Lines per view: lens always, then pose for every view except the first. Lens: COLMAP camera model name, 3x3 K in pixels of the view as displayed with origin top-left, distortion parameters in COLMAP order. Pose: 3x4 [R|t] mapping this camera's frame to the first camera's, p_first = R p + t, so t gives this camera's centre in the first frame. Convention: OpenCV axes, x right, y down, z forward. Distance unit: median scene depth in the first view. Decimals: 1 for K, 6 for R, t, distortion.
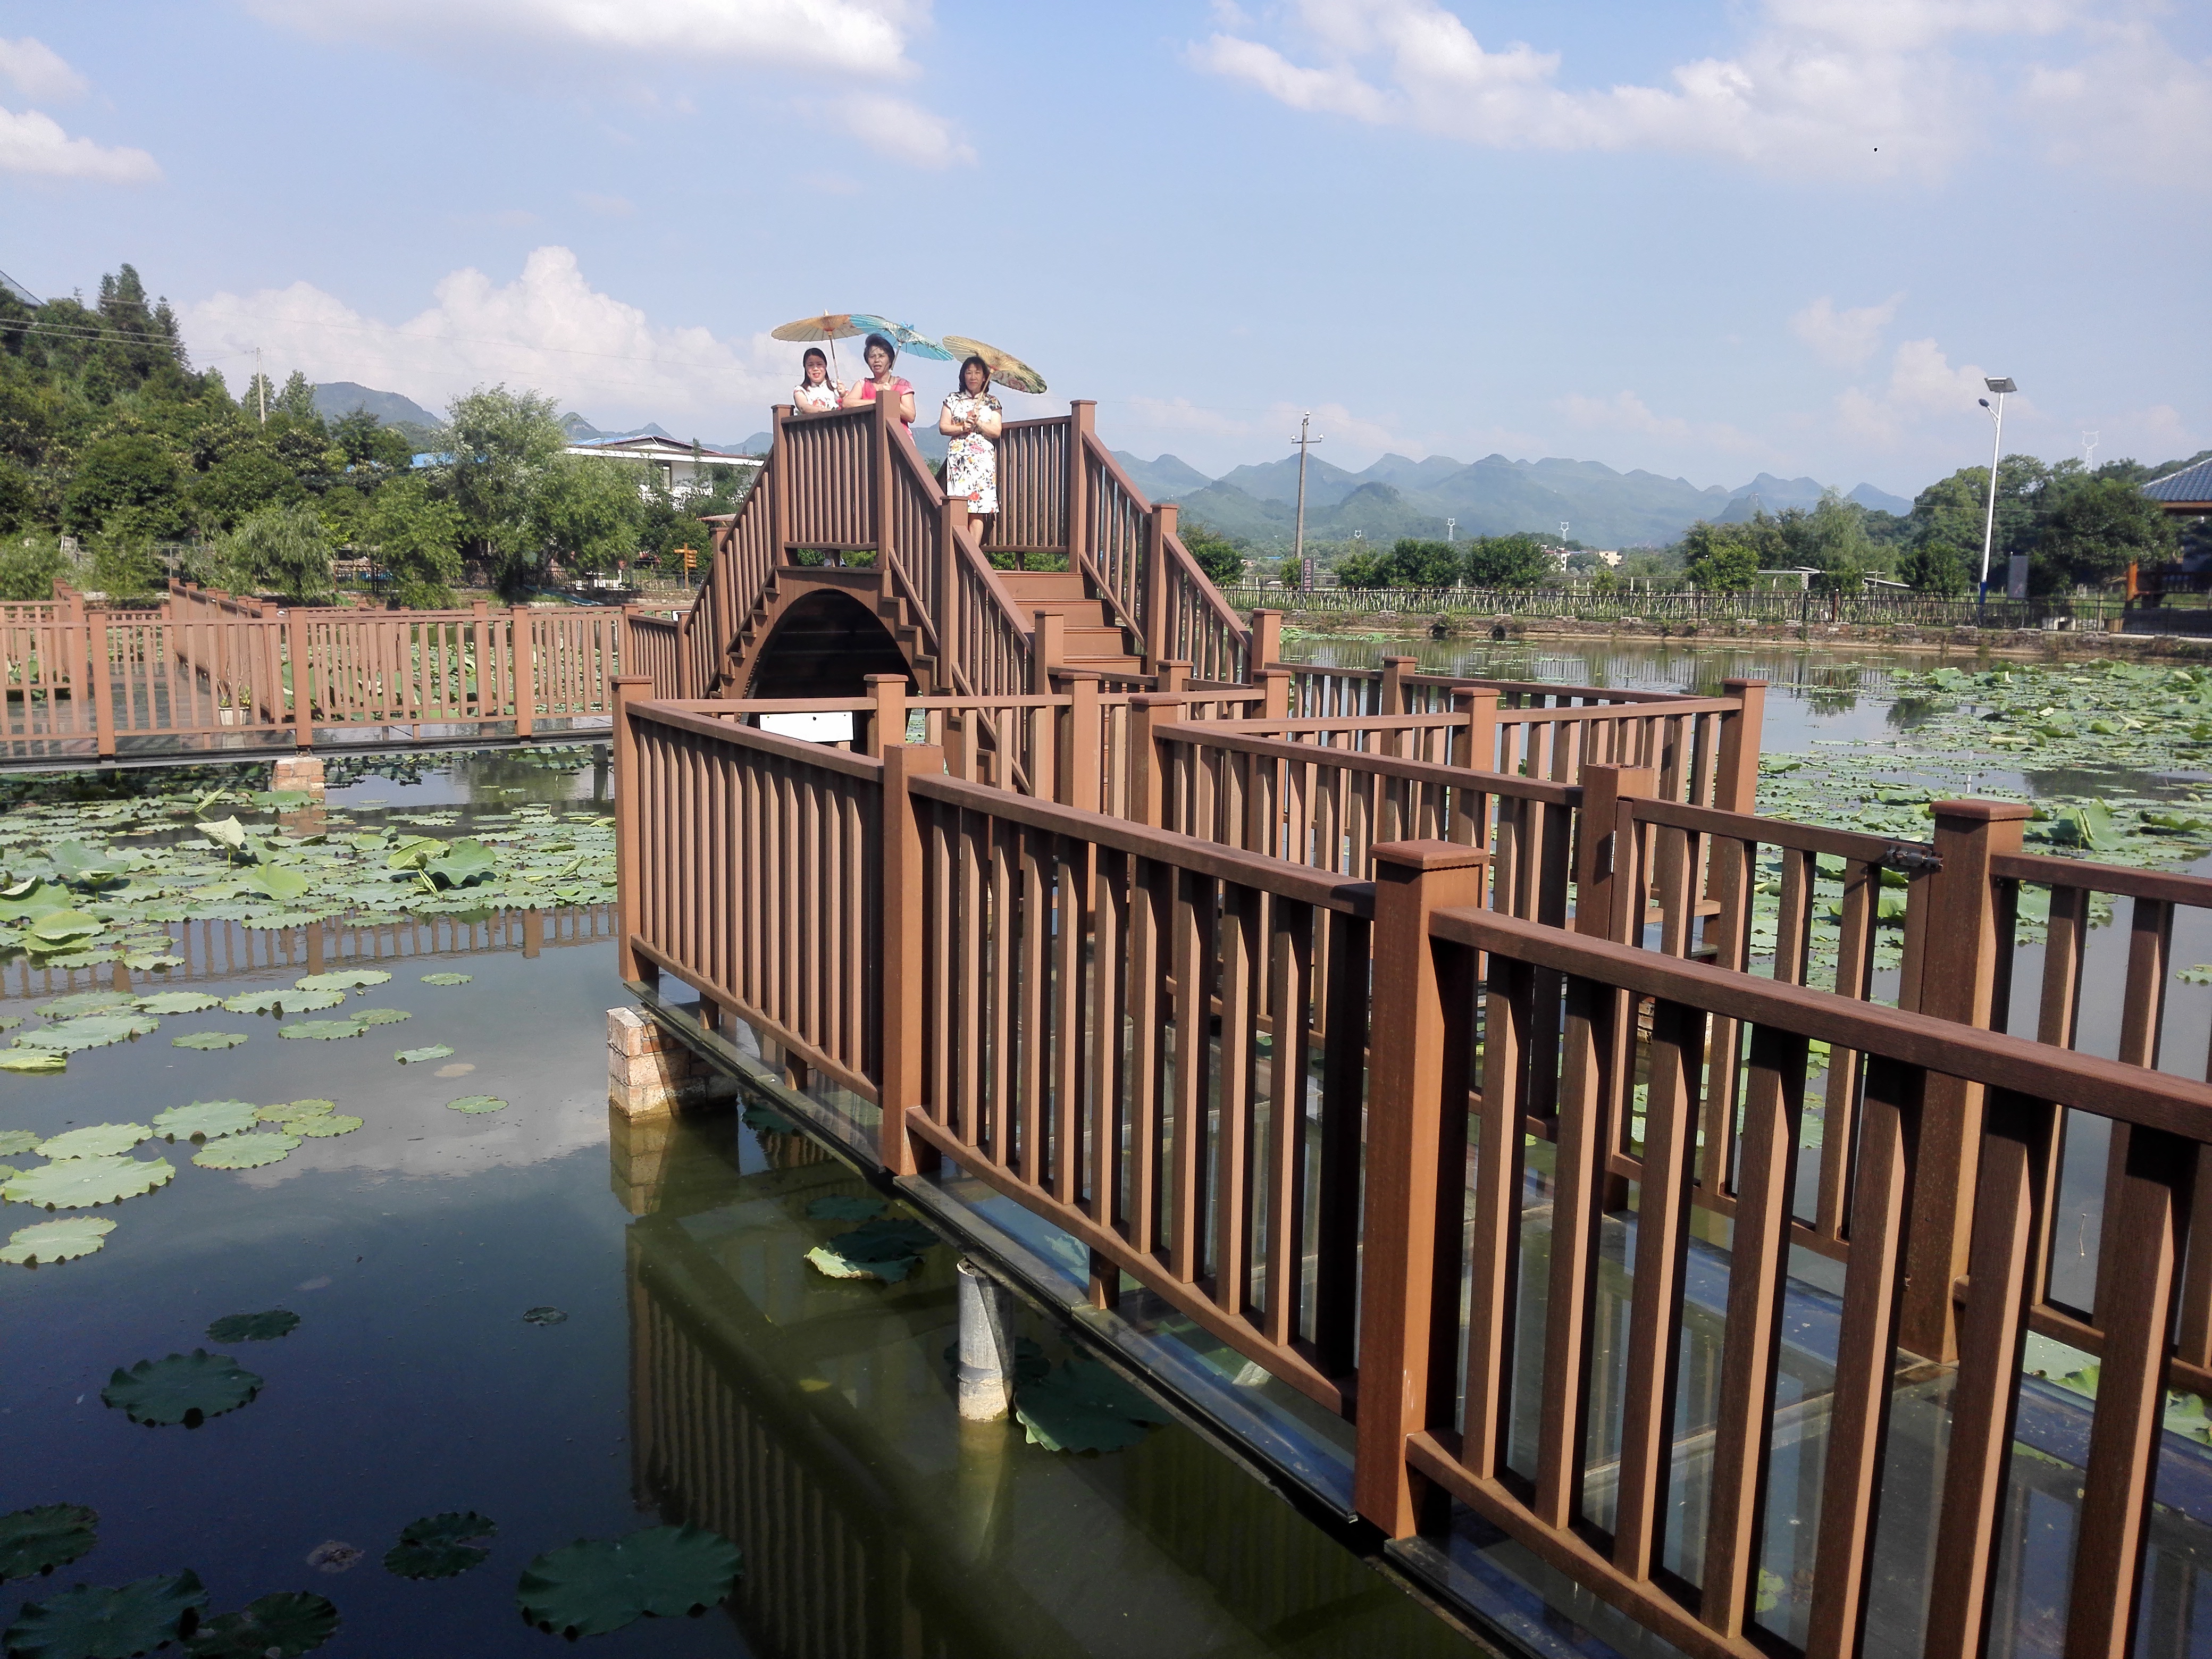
lens RADIAL K [[1812.4, 0, 1118.9], [0, 1812.4, 826.0], [0, 0, 1]] dist [0.111072, -0.217164]
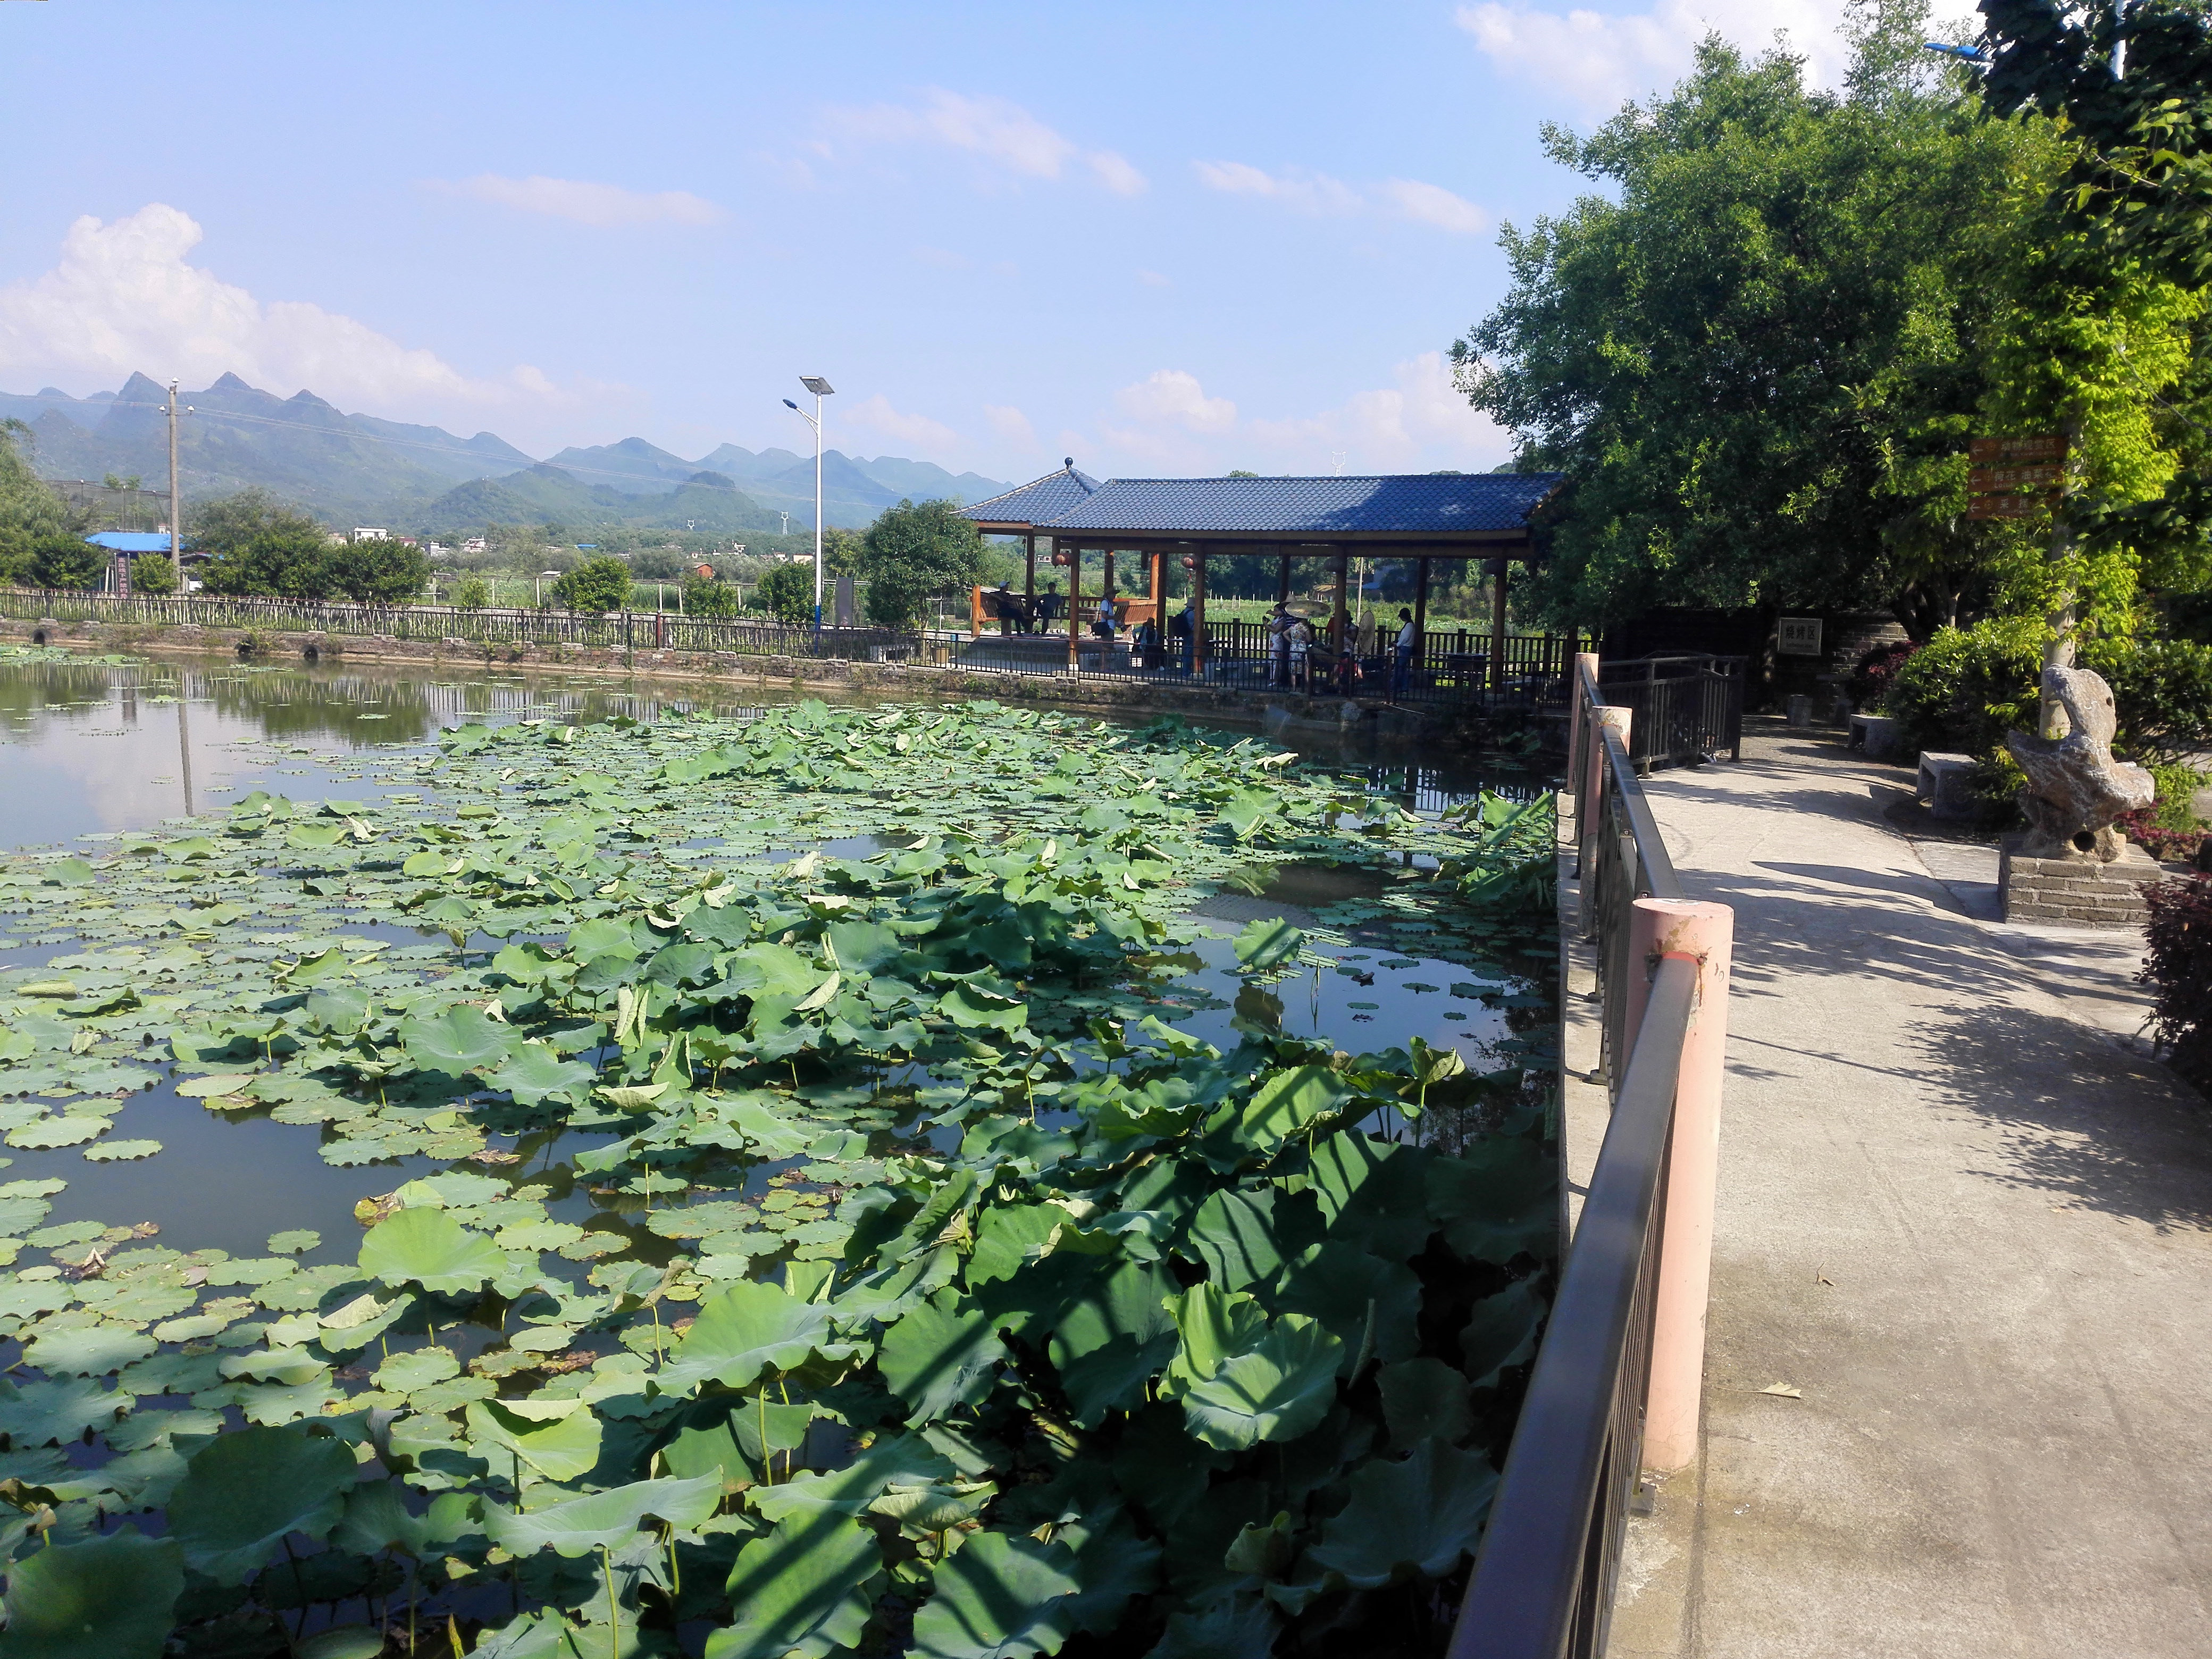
lens RADIAL K [[1812.4, 0, 1118.9], [0, 1812.4, 826.0], [0, 0, 1]] dist [0.111072, -0.217164]
pose [[0.940342, -0.030998, 0.338816, 0.265165], [0.029726, 0.999518, 0.008943, -0.024035], [-0.338930, 0.001662, 0.940810, 0.089862]]
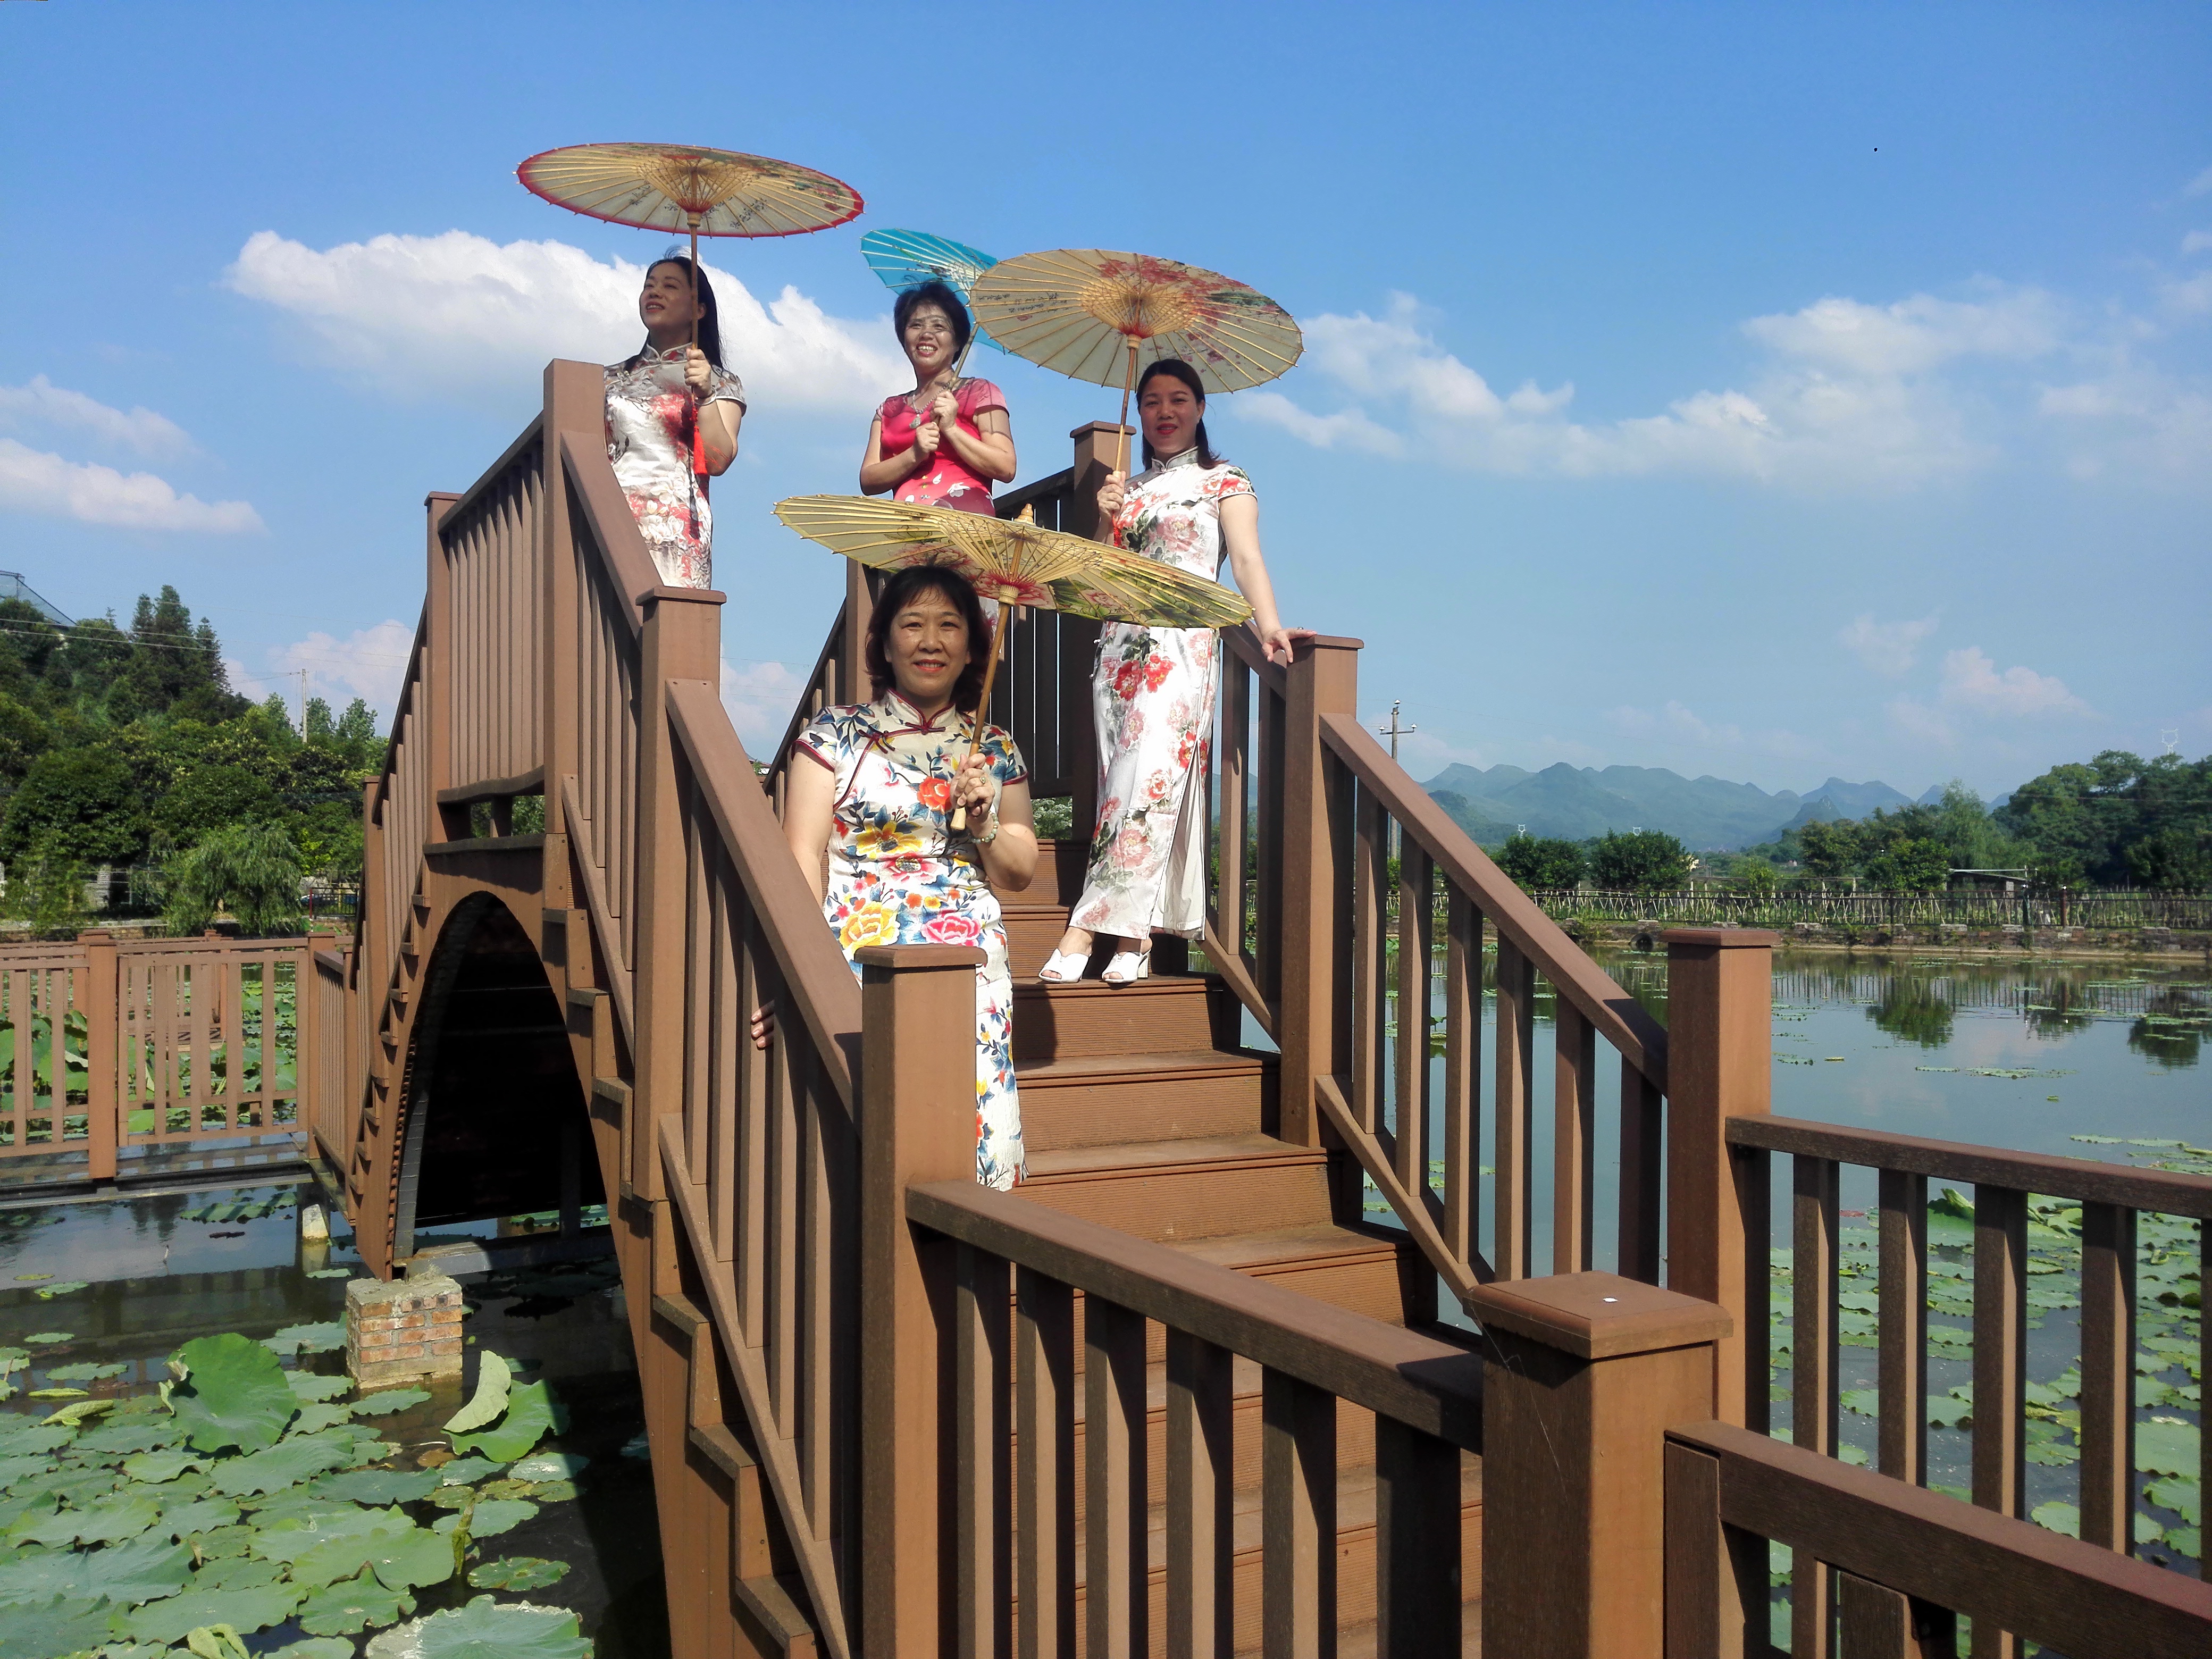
lens RADIAL K [[1812.4, 0, 1118.9], [0, 1812.4, 826.0], [0, 0, 1]] dist [0.111072, -0.217164]
pose [[0.999092, -0.017007, -0.039071, -0.000316], [0.010154, 0.985507, -0.169328, -0.018038], [0.041385, 0.168777, 0.984785, 0.146188]]
